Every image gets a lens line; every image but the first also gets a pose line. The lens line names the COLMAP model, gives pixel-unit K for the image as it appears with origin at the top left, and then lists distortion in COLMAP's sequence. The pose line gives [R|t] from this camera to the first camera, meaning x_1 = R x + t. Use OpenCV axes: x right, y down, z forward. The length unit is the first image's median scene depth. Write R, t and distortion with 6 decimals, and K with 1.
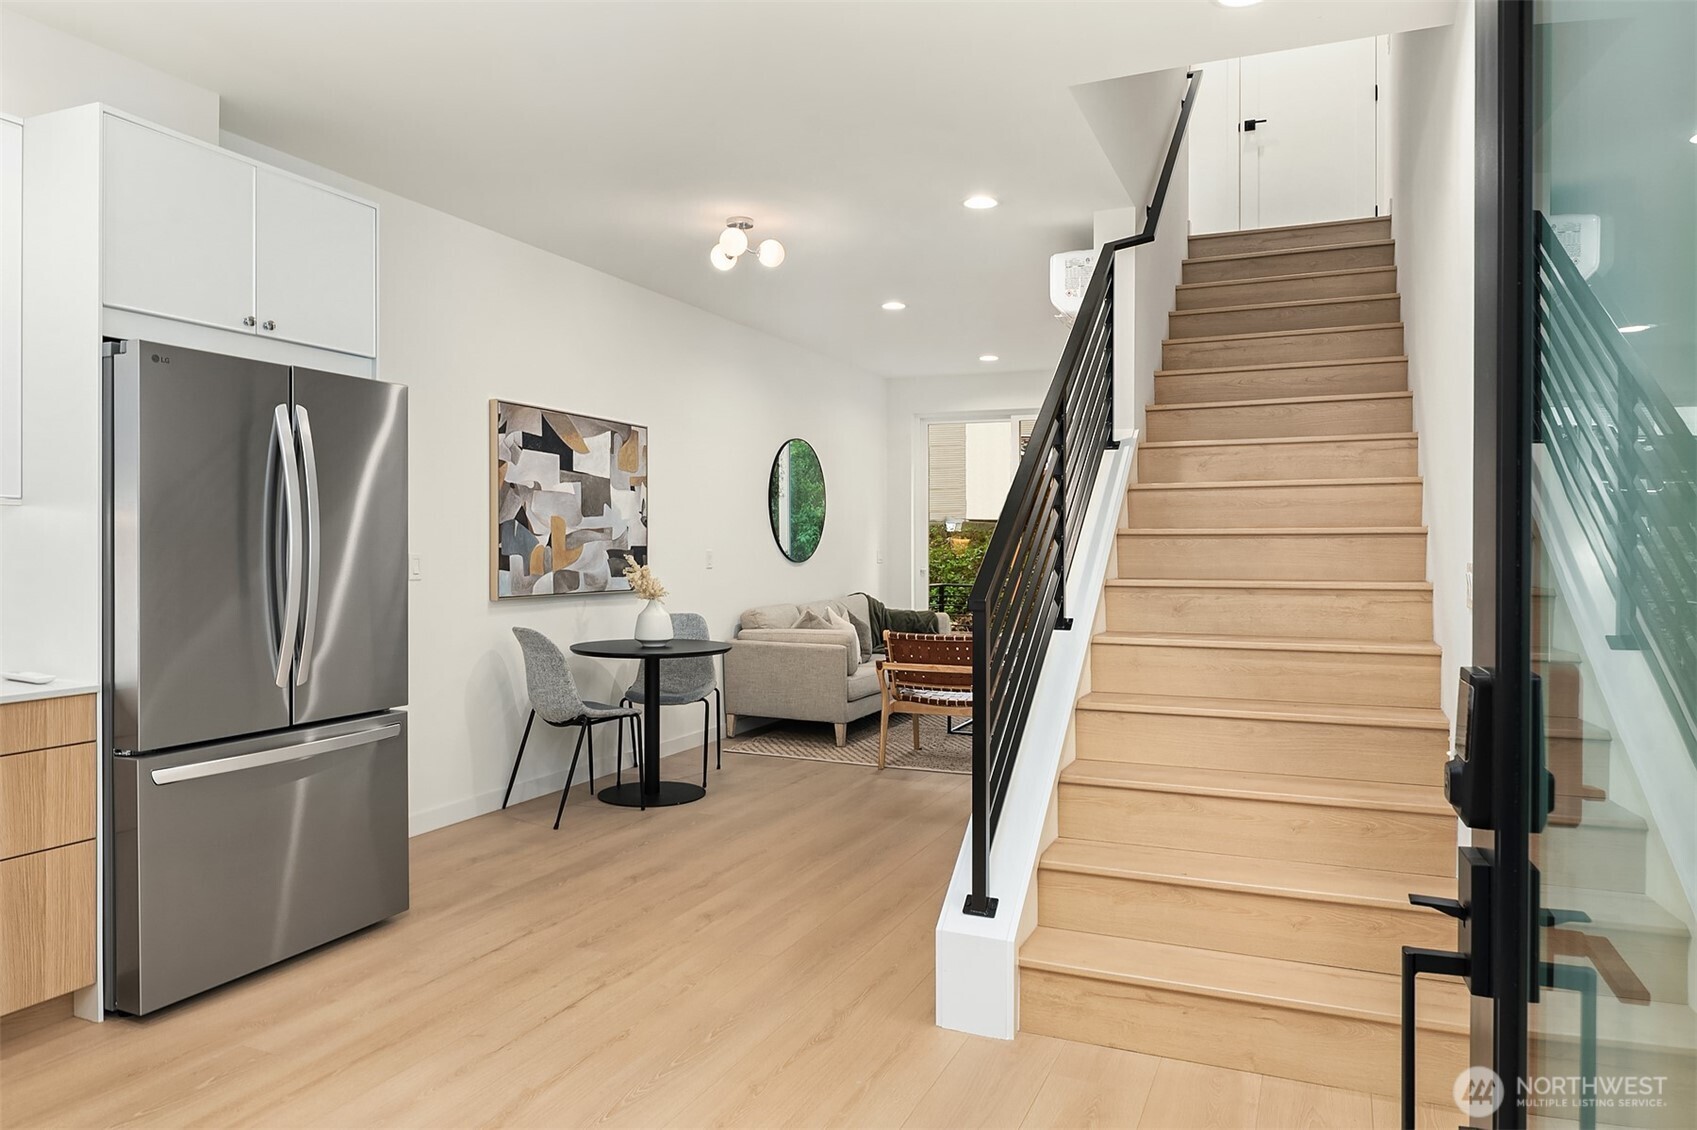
lens RADIAL K [[1097.6, 0, 846.5], [0, 1097.6, 563.0], [0, 0, 1]] dist [-0.005536, 0.000623]
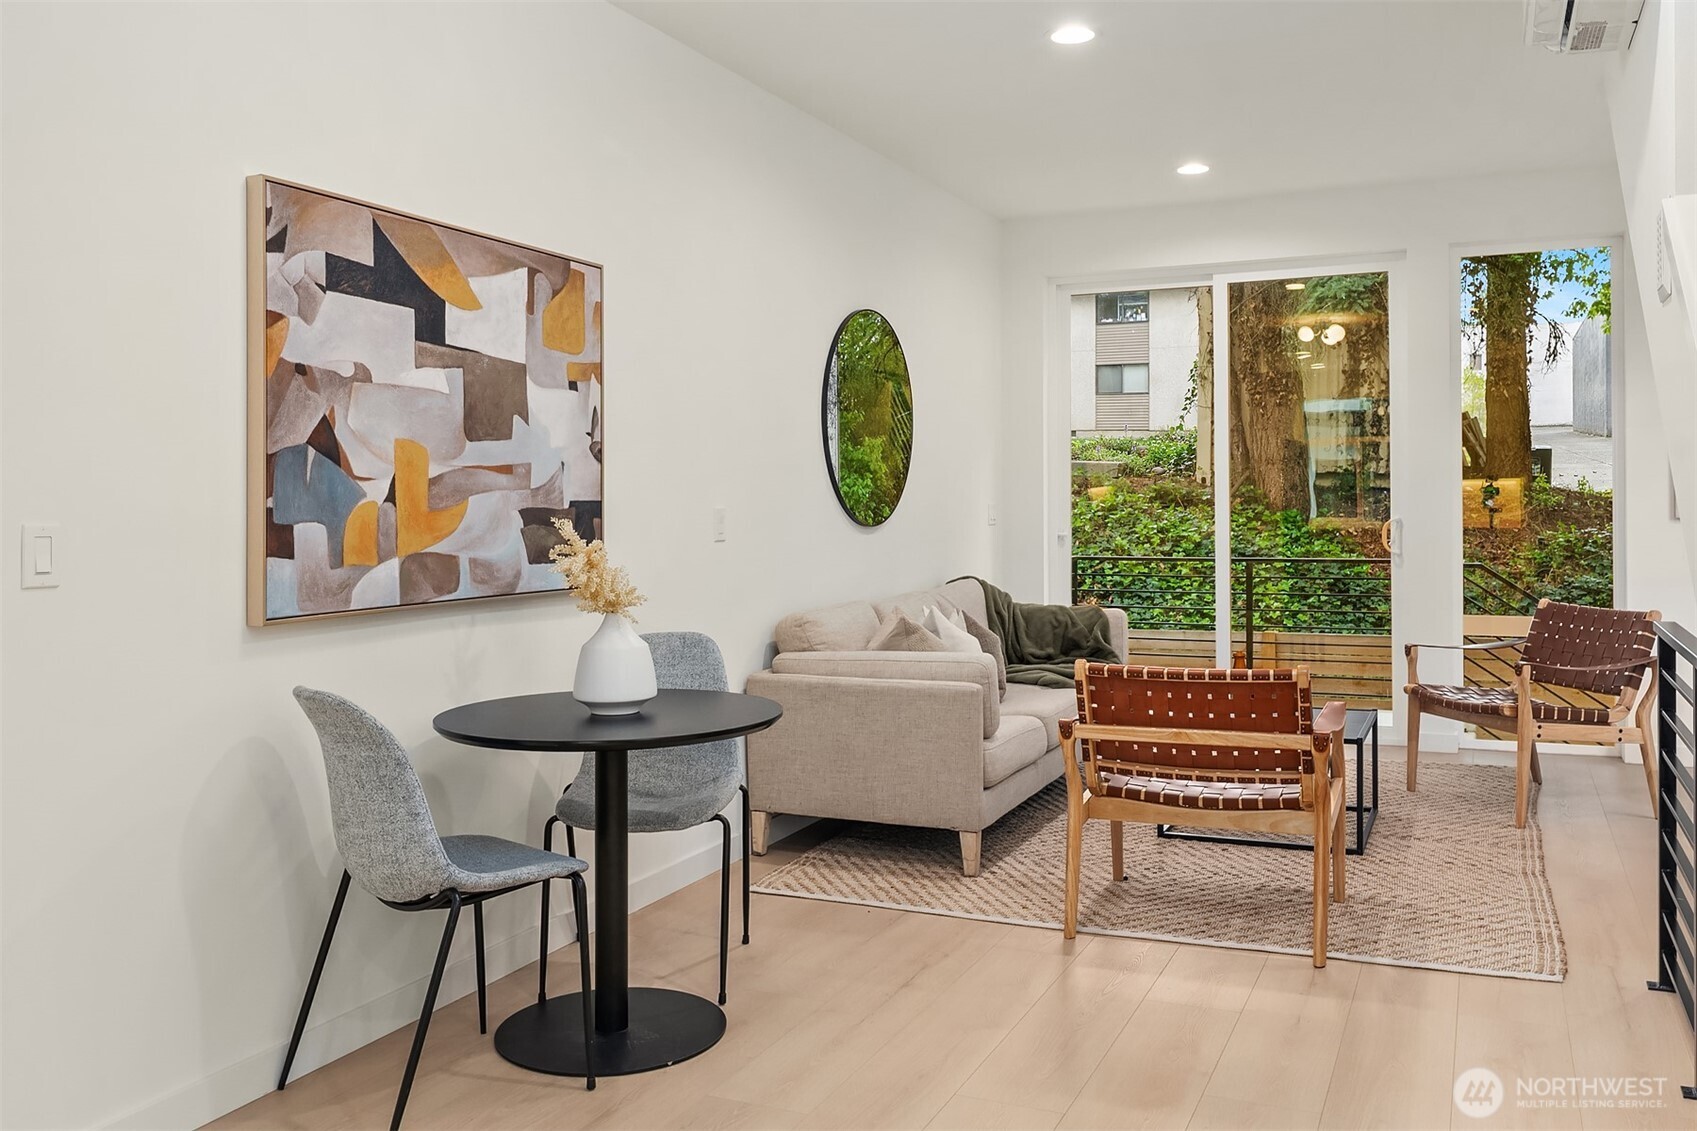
lens RADIAL K [[1412.1, 0, 902.4], [0, 1412.1, 405.6], [0, 0, 1]] dist [0.000209, -0.010609]
pose [[0.999536, -0.014726, 0.026681, -0.063697], [0.016869, 0.996492, -0.081964, -0.003397], [-0.025381, 0.082376, 0.996278, 0.366133]]
